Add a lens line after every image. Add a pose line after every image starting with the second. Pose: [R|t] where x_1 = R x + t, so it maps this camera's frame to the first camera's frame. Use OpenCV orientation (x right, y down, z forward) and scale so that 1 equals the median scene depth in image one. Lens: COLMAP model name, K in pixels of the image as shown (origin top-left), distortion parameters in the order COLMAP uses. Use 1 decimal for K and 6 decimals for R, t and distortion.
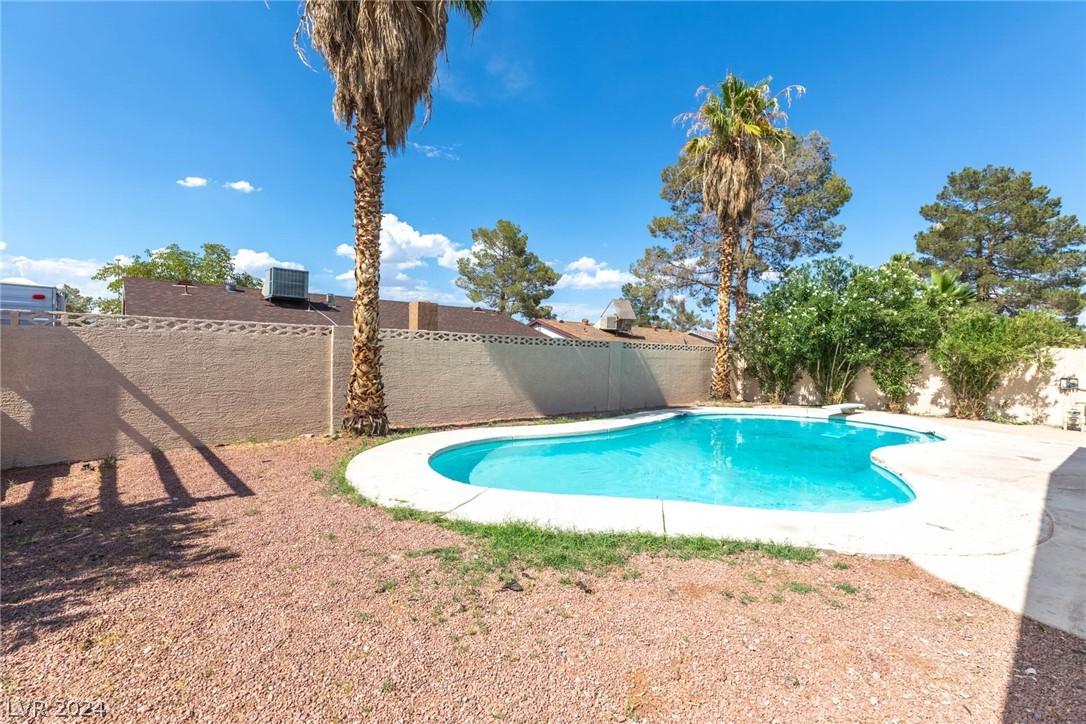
lens RADIAL K [[498.0, 0, 550.9], [0, 498.0, 364.3], [0, 0, 1]] dist [0.023799, 0.000598]
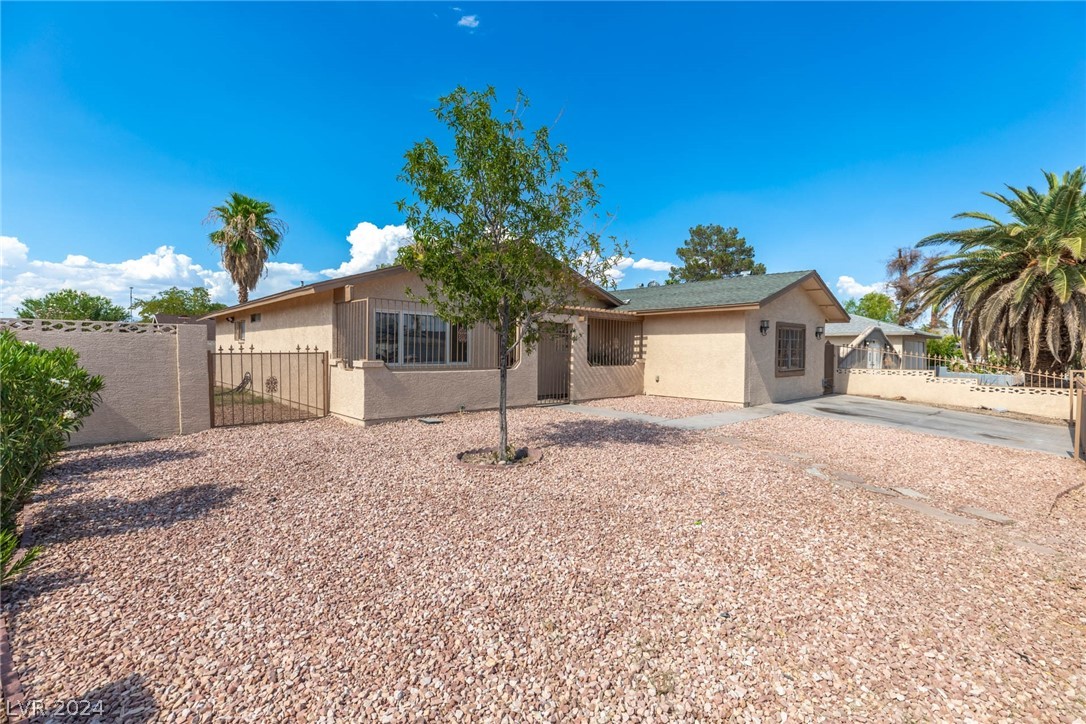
lens RADIAL K [[498.0, 0, 547.4], [0, 498.0, 363.3], [0, 0, 1]] dist [0.023799, 0.000598]
pose [[0.999820, -0.011778, 0.014855, 0.699081], [0.011743, 0.999928, 0.002435, 0.040797], [-0.014882, -0.002260, 0.999887, -1.046838]]
